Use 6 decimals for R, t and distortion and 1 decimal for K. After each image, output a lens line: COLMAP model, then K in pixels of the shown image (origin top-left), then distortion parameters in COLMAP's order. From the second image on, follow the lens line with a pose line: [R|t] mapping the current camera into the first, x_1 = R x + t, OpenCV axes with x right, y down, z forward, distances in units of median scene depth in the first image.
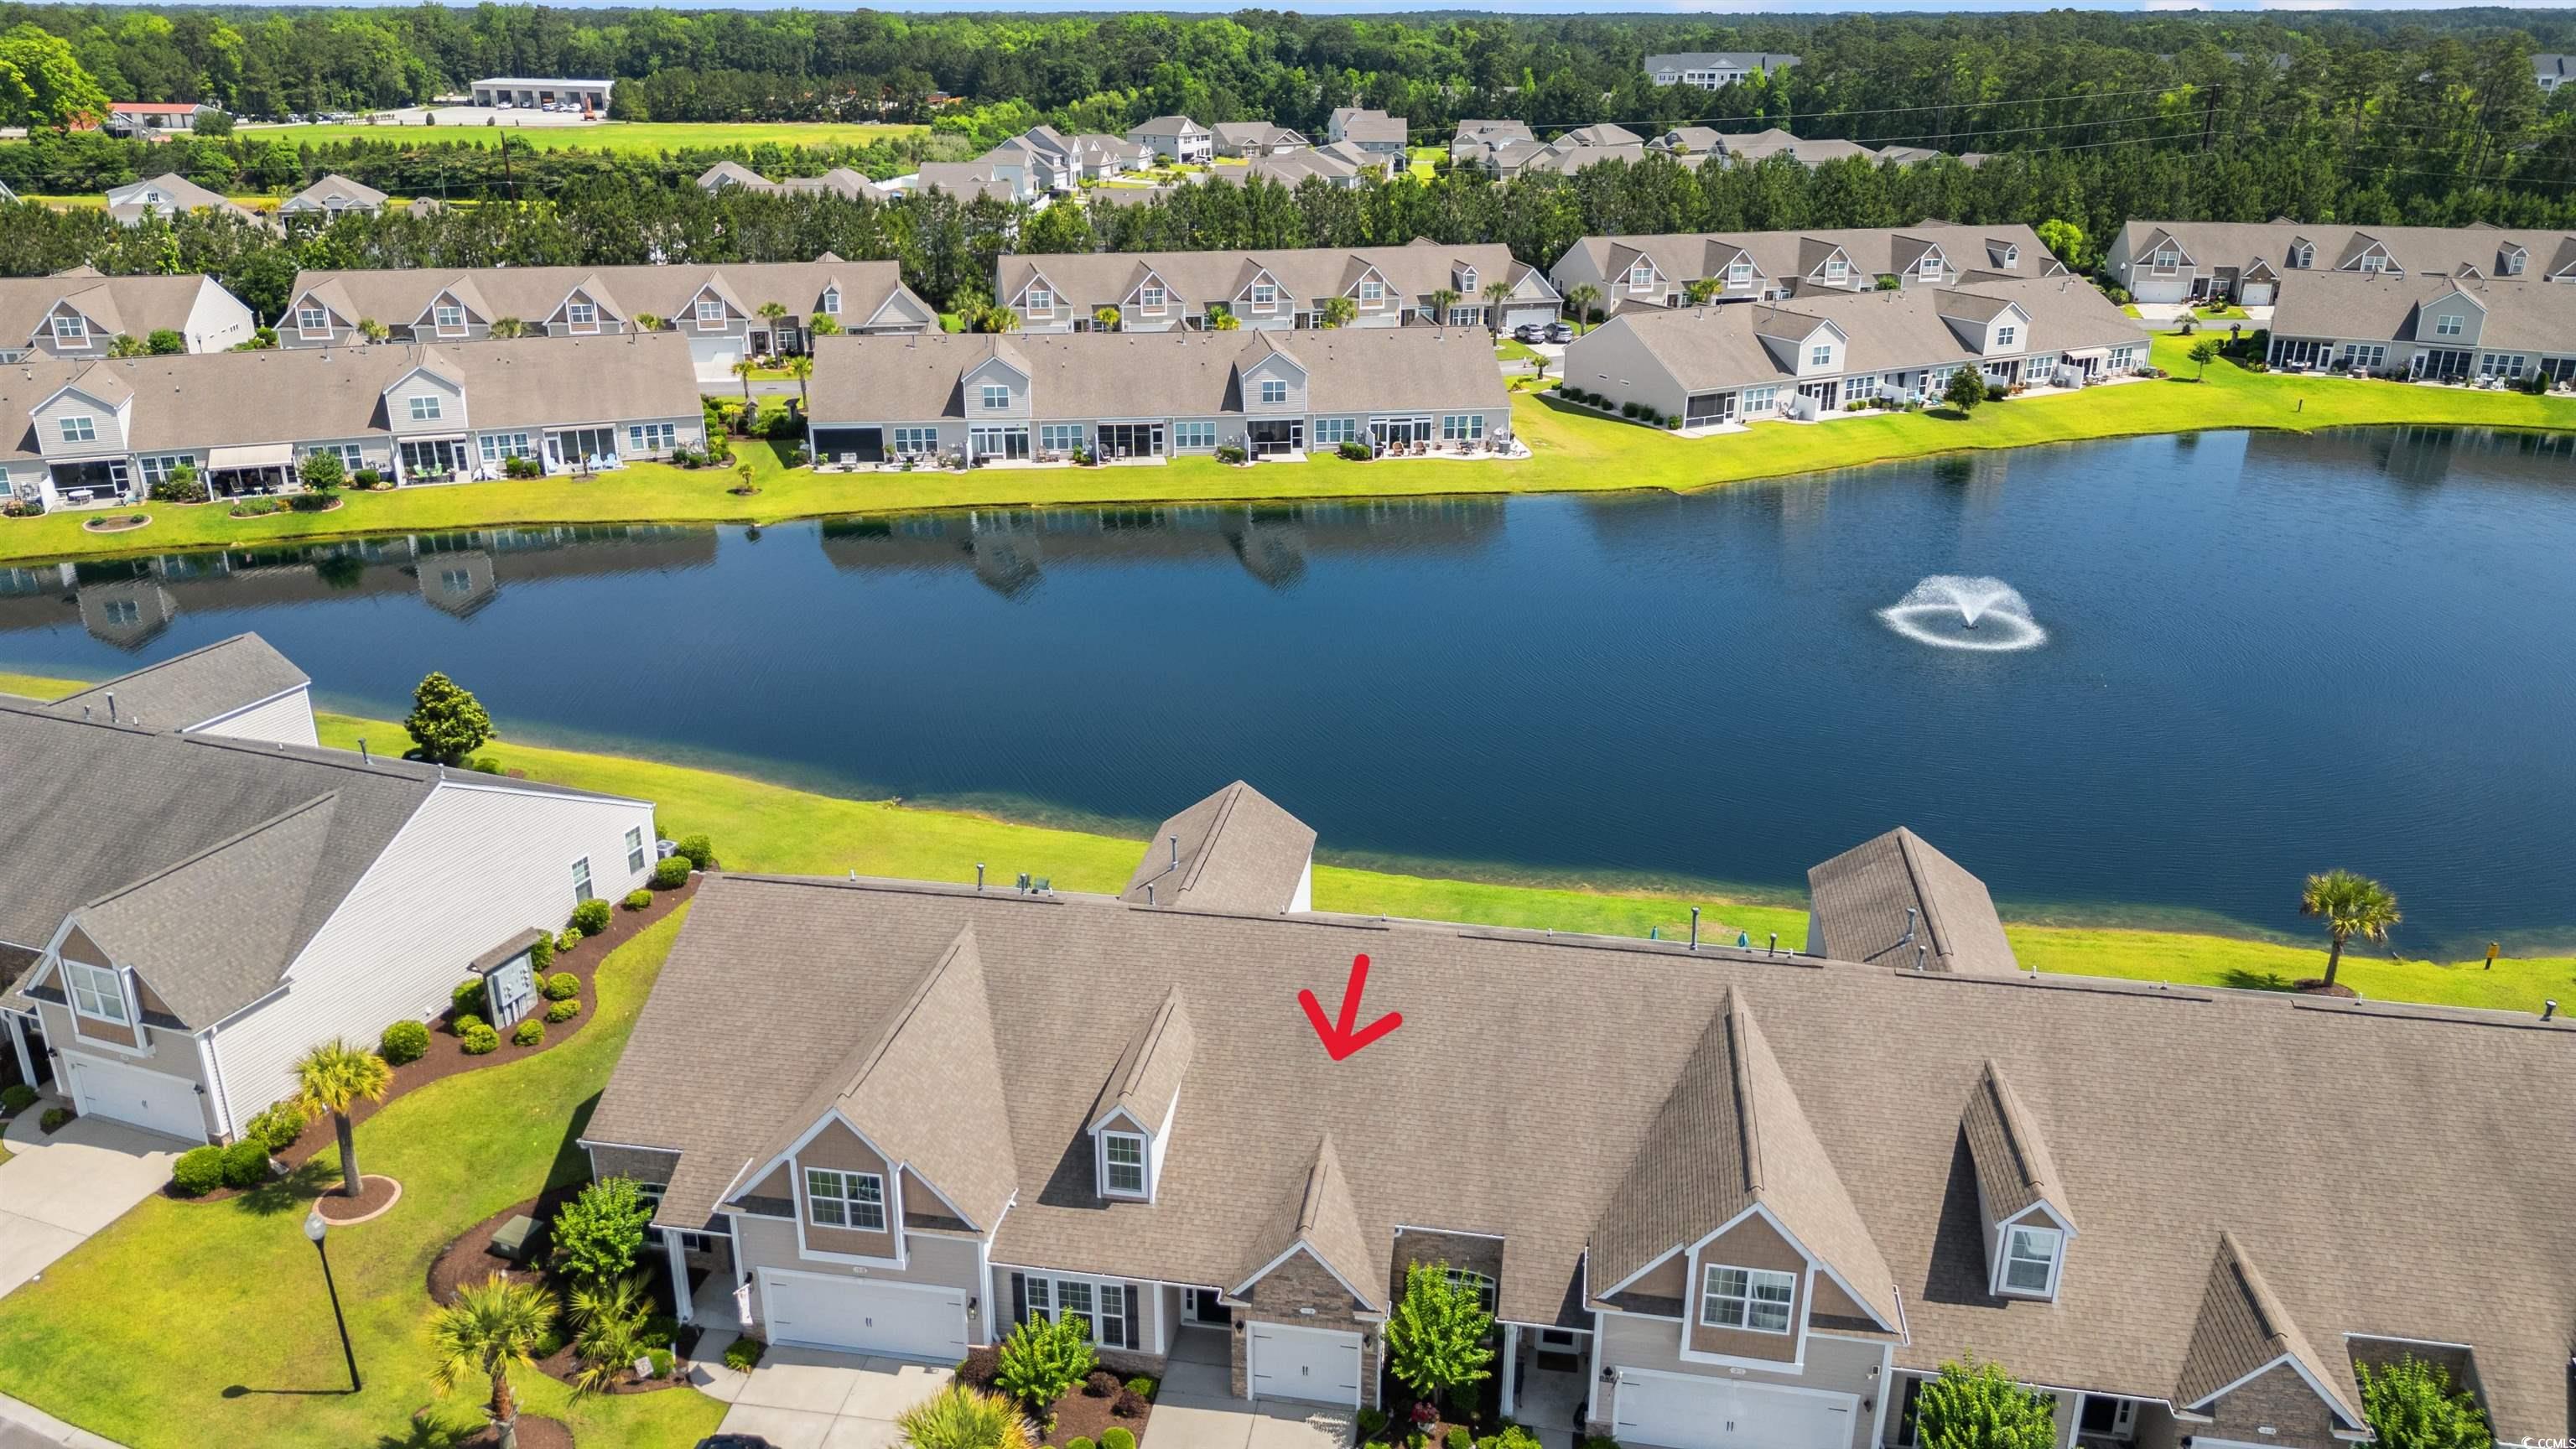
lens RADIAL K [[1786.3, 0, 1288.0], [0, 1786.3, 724.5], [0, 0, 1]] dist [0.057996, -0.072581]
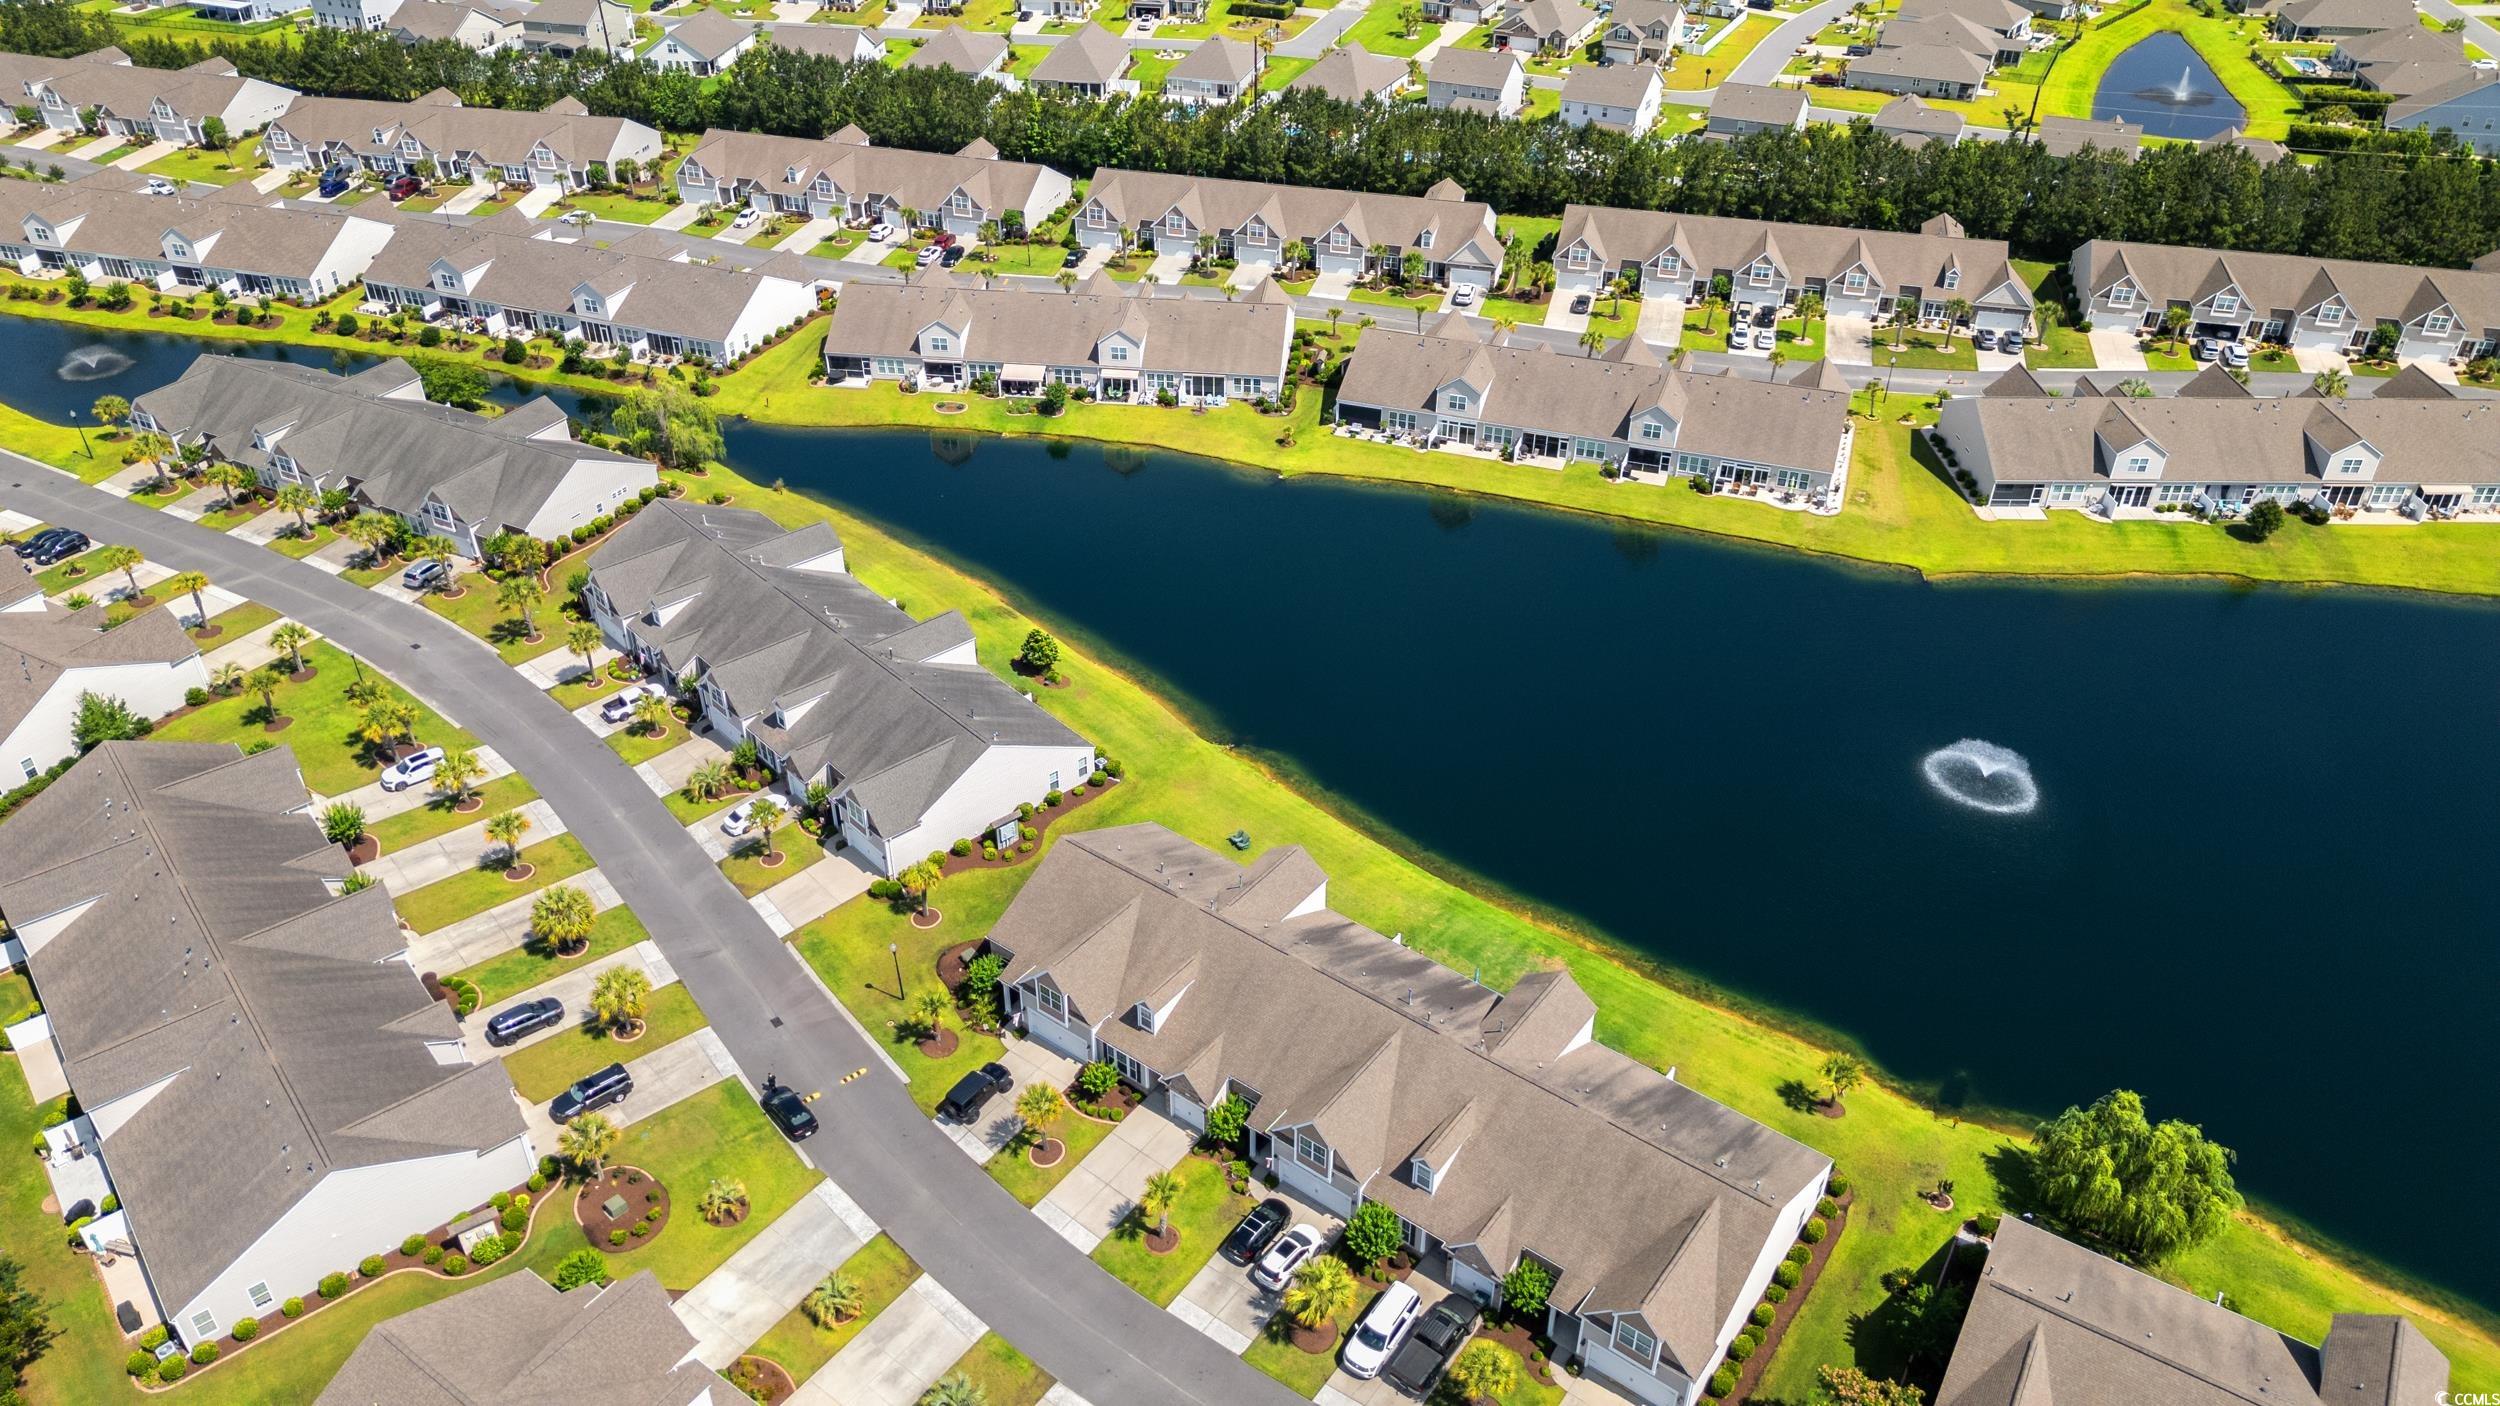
lens RADIAL K [[1733.6, 0, 1250.0], [0, 1733.6, 703.0], [0, 0, 1]] dist [0.057996, -0.072581]
pose [[0.882616, 0.267404, -0.386632, 0.312405], [-0.170419, 0.948515, 0.266977, -0.310894], [0.438116, -0.169749, 0.882745, -0.381213]]
